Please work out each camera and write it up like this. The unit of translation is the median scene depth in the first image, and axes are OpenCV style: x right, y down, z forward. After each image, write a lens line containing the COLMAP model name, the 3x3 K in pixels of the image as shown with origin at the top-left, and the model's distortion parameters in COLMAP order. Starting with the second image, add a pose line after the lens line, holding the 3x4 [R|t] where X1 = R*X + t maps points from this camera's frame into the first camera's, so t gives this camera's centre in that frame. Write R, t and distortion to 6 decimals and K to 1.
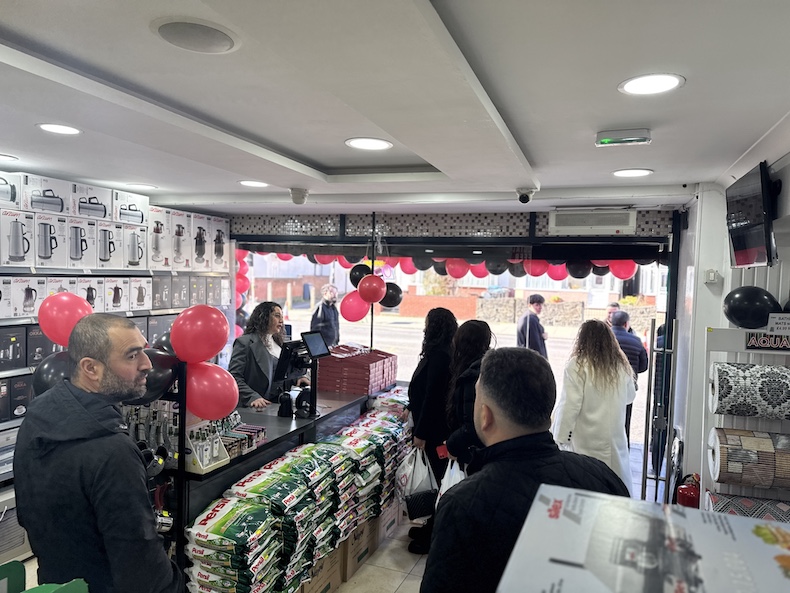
lens RADIAL K [[563.9, 0, 395.8], [0, 563.9, 298.4], [0, 0, 1]] dist [0.027132, -0.032225]
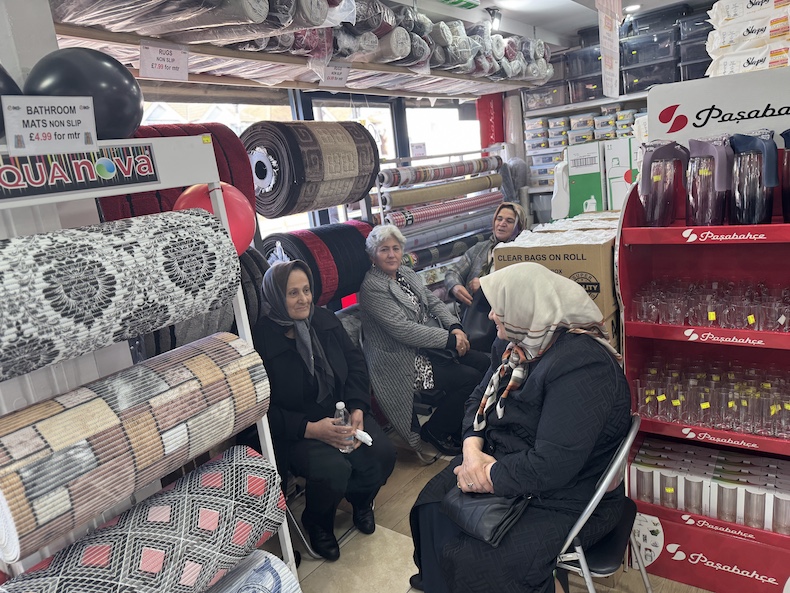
lens RADIAL K [[563.9, 0, 394.9], [0, 563.9, 297.0], [0, 0, 1]] dist [0.027132, -0.032225]
pose [[0.248575, -0.273033, 0.929335, 0.336342], [0.159579, 0.957883, 0.238737, 0.106829], [-0.955377, 0.088958, 0.281676, 0.656585]]
